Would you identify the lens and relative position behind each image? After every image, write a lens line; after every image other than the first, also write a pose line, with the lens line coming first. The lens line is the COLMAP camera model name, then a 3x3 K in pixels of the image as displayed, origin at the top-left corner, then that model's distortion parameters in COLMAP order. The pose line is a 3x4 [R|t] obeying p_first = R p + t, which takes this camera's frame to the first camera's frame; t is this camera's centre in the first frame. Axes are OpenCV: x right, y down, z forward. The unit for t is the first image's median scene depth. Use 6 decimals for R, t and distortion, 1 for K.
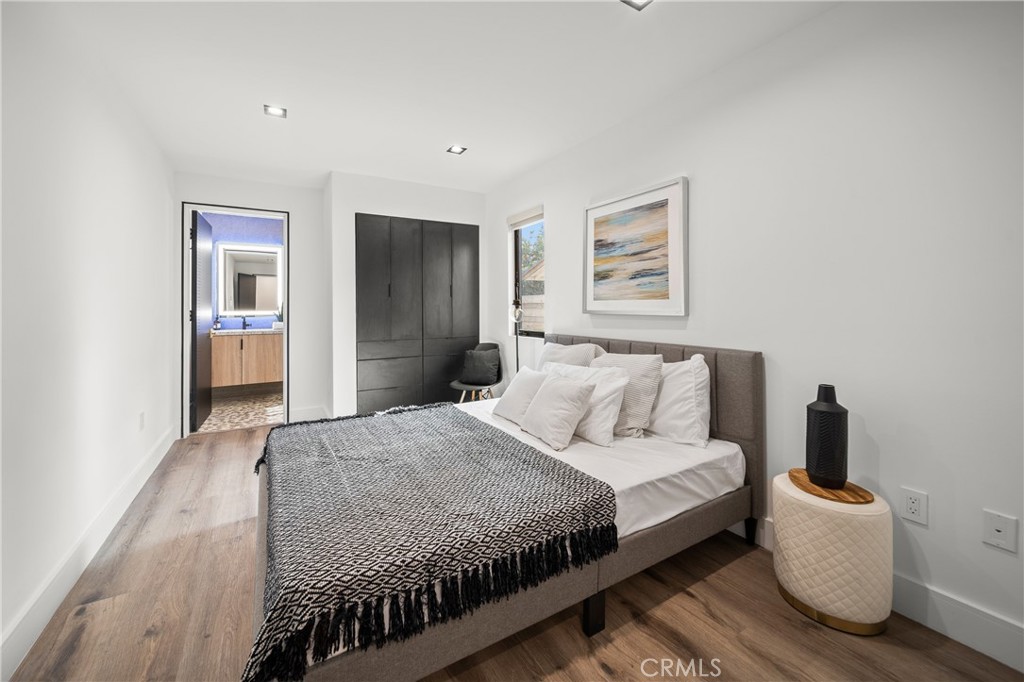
lens RADIAL K [[385.5, 0, 477.1], [0, 385.5, 308.5], [0, 0, 1]] dist [-0.001122, -0.000105]
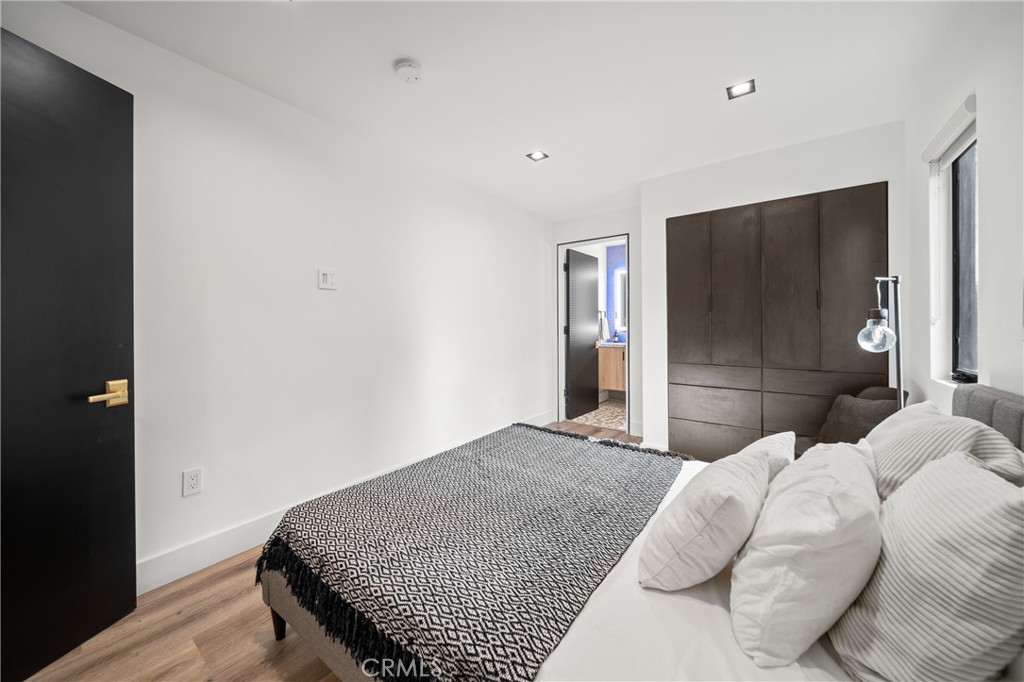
lens RADIAL K [[367.2, 0, 510.2], [0, 367.2, 326.3], [0, 0, 1]] dist [-0.000908, -0.002073]
pose [[0.418394, 0.007467, -0.908235, 0.306357], [-0.002990, 0.999972, 0.006844, -0.001930], [0.908261, -0.000147, 0.418405, 0.307770]]
